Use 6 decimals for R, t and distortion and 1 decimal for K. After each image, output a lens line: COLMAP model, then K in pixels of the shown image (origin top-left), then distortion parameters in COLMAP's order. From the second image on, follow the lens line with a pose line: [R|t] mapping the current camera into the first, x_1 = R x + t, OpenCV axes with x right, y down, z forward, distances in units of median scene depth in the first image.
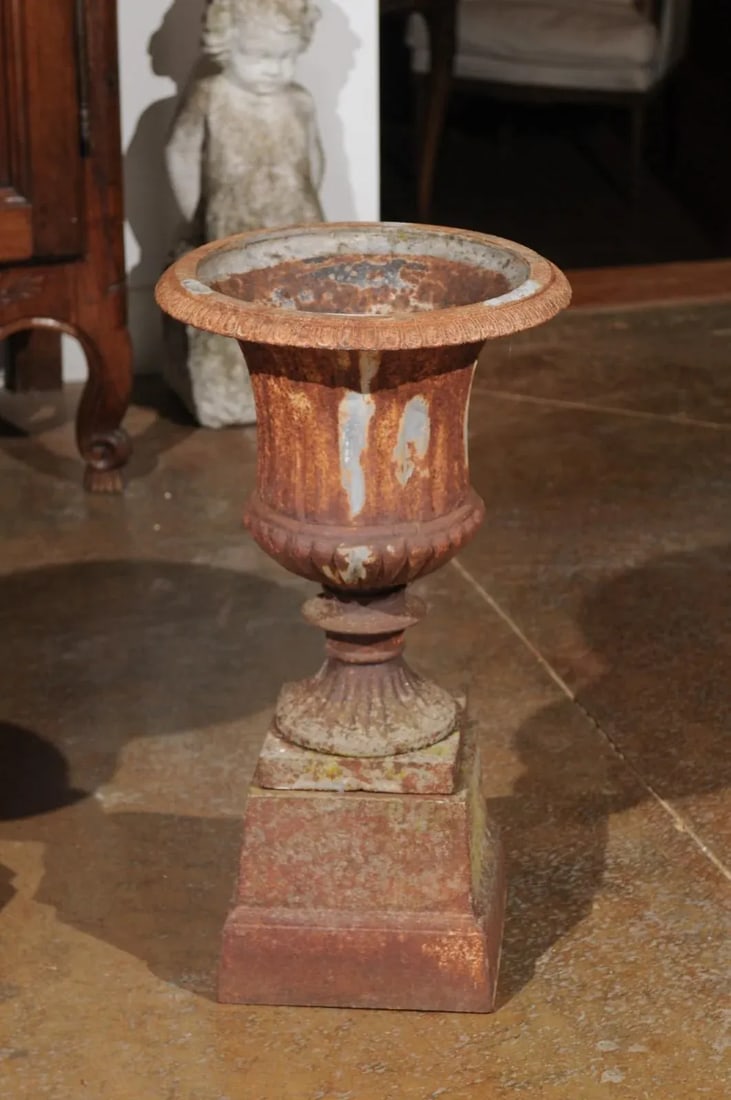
lens RADIAL K [[3071.6, 0, 340.9], [0, 3071.6, 507.4], [0, 0, 1]] dist [0.112054, 0.000000]
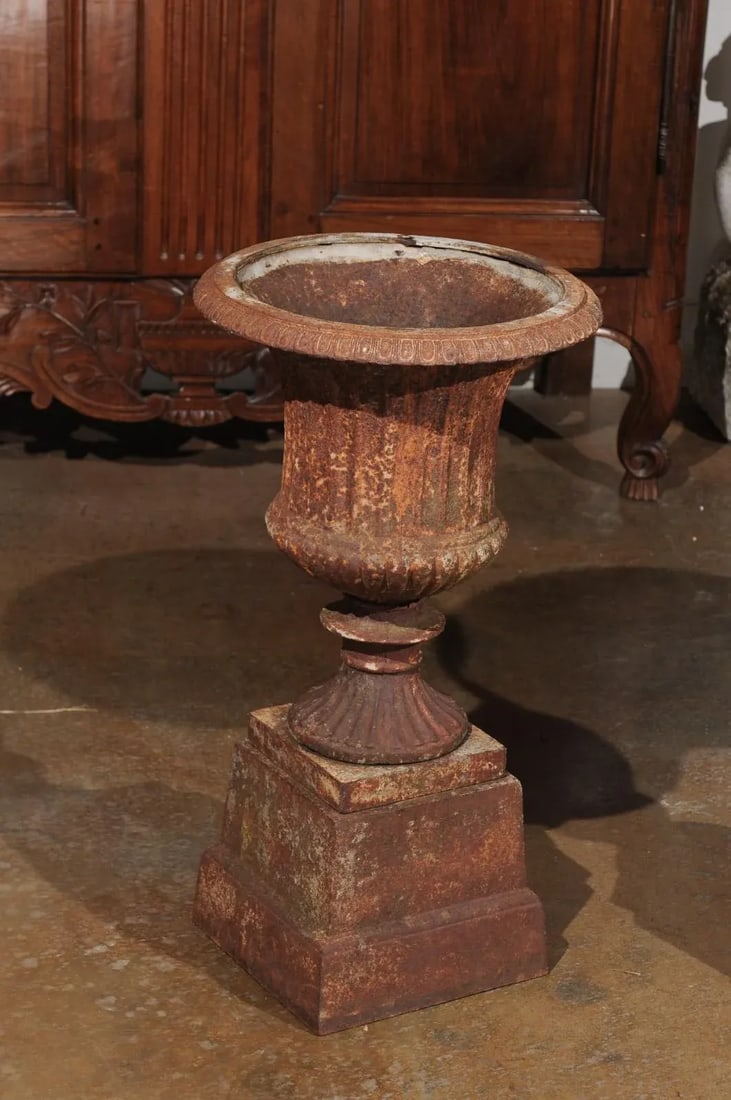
lens RADIAL K [[2802.6, 0, 342.9], [0, 2802.6, 537.9], [0, 0, 1]] dist [0.090800, 0.000000]
pose [[0.990616, 0.084666, -0.107295, -0.095483], [-0.082881, 0.996338, 0.020998, -0.004770], [0.108680, -0.011908, 0.994005, 0.065398]]
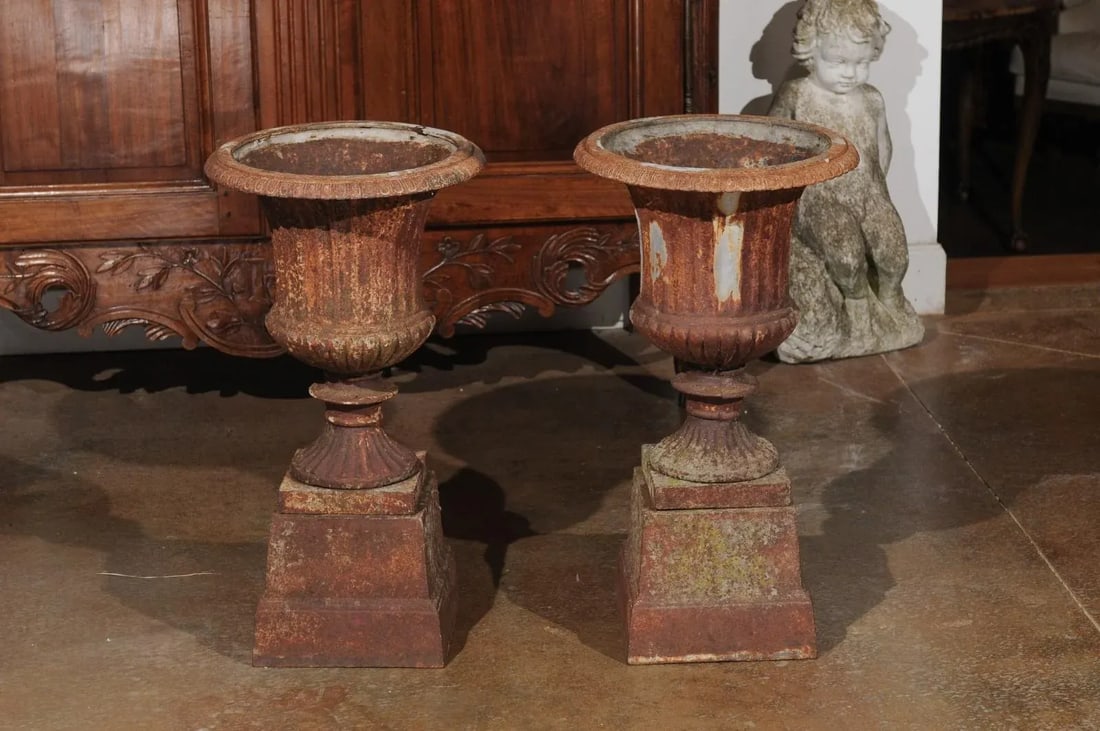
lens RADIAL K [[2966.3, 0, 540.3], [0, 2966.3, 374.8], [0, 0, 1]] dist [0.116802, 0.000000]
pose [[0.986703, 0.033092, -0.159132, 0.066373], [-0.041896, 0.997753, -0.052289, 0.060803], [0.157044, 0.058261, 0.985872, -0.244386]]
